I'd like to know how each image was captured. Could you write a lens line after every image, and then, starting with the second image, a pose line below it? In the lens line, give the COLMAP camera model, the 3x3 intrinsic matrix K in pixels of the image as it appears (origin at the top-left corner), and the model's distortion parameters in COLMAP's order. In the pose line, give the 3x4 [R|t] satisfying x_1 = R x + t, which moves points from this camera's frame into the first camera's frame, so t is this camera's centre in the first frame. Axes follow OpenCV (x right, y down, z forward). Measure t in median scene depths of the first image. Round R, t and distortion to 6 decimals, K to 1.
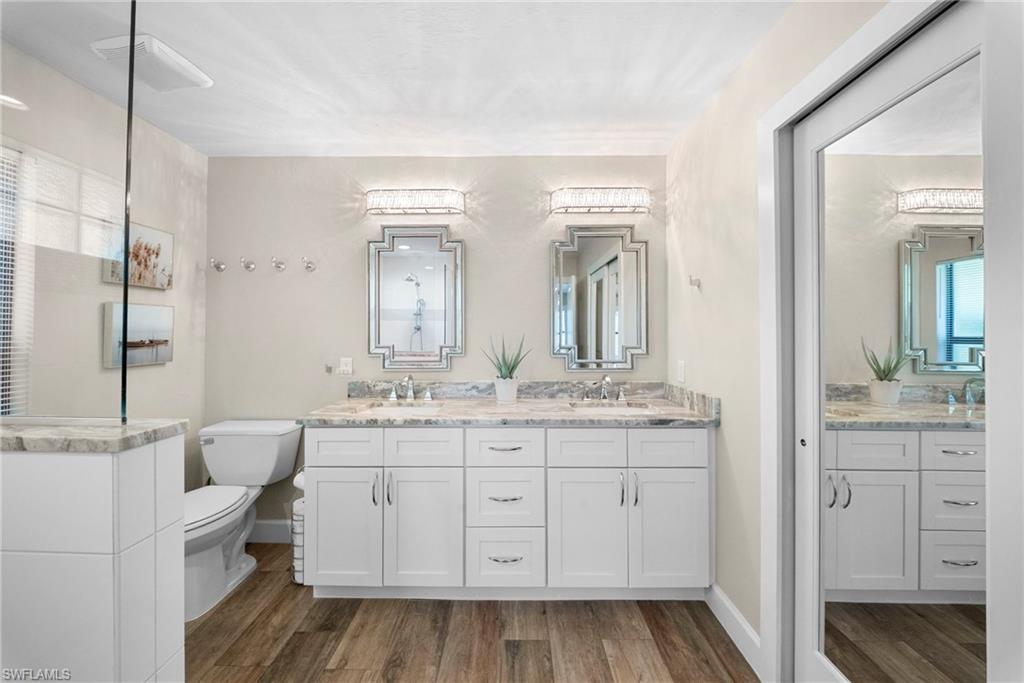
lens RADIAL K [[359.5, 0, 510.1], [0, 359.5, 330.7], [0, 0, 1]] dist [0.002231, -0.004551]
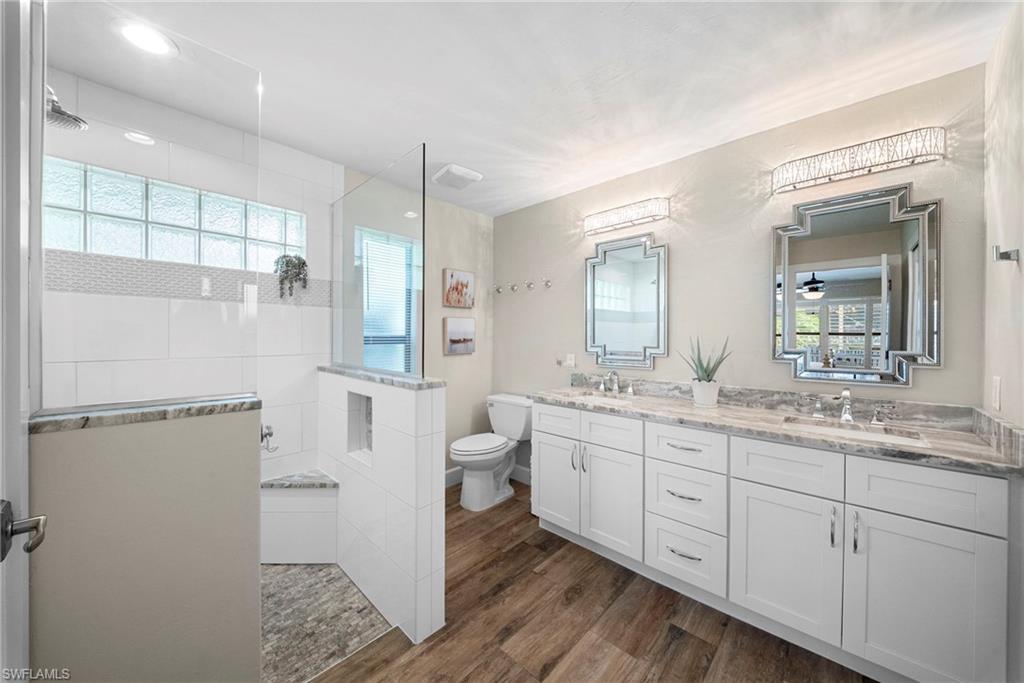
lens RADIAL K [[359.5, 0, 513.5], [0, 359.5, 337.3], [0, 0, 1]] dist [0.002231, -0.004551]
pose [[0.737727, 0.004323, -0.675086, 0.274308], [0.004864, 0.999920, 0.011718, 0.000561], [0.675082, -0.011928, 0.737646, -0.067573]]
